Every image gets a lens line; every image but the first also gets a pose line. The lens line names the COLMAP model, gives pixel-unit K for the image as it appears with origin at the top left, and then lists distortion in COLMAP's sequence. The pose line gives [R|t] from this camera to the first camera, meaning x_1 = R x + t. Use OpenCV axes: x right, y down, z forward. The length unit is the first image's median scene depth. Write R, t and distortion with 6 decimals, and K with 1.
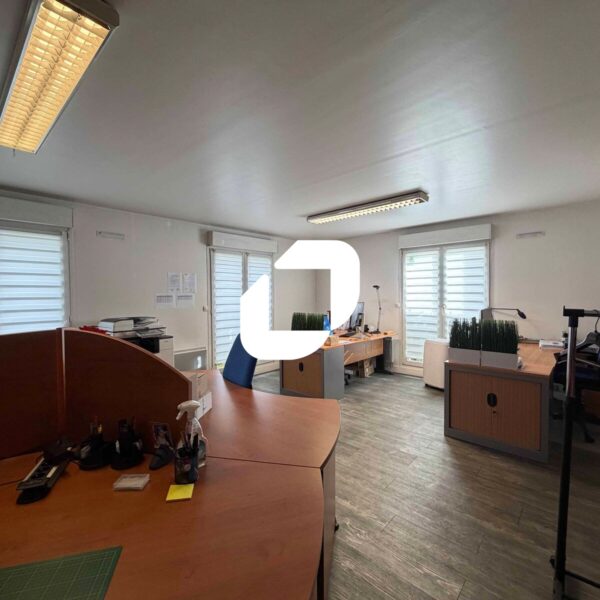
lens RADIAL K [[317.7, 0, 297.5], [0, 317.7, 300.5], [0, 0, 1]] dist [0.001219, -0.000454]
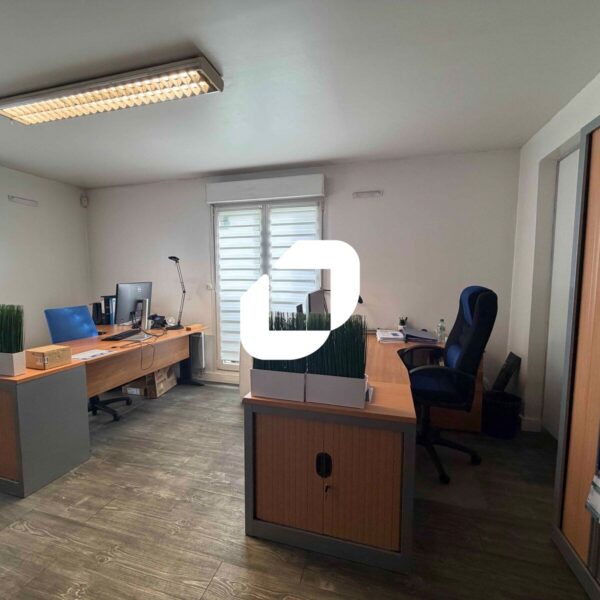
lens RADIAL K [[317.7, 0, 296.0], [0, 317.7, 302.2], [0, 0, 1]] dist [0.001219, -0.000454]
pose [[0.896330, -0.028981, 0.442440, 0.212465], [0.000862, 0.997974, 0.063624, 0.005884], [-0.443387, -0.056647, 0.894539, 0.347003]]
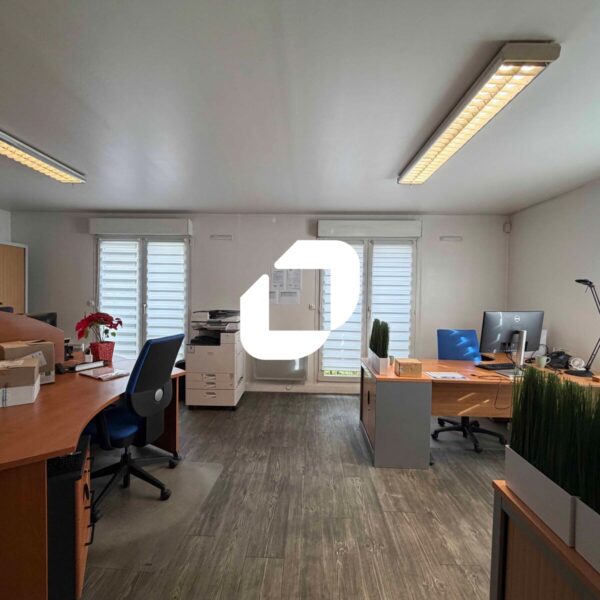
lens RADIAL K [[317.7, 0, 297.7], [0, 317.7, 301.1], [0, 0, 1]] dist [0.001219, -0.000454]
pose [[0.651439, 0.038673, -0.757715, 0.390895], [-0.037342, 0.999124, 0.018890, -0.007158], [0.757781, 0.015989, 0.652313, 0.392982]]
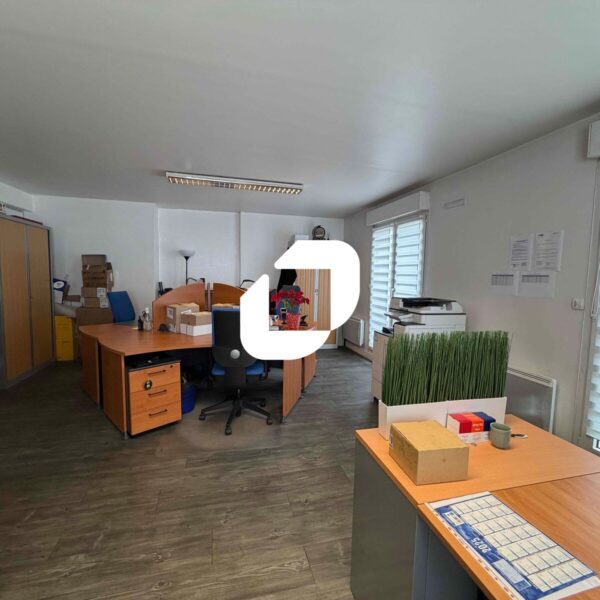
lens RADIAL K [[317.7, 0, 298.1], [0, 317.7, 302.5], [0, 0, 1]] dist [0.001219, -0.000454]
pose [[-0.549648, 0.079393, -0.831615, 0.331332], [-0.026262, 0.993340, 0.112191, -0.019258], [0.834983, 0.083505, -0.543902, 0.956585]]
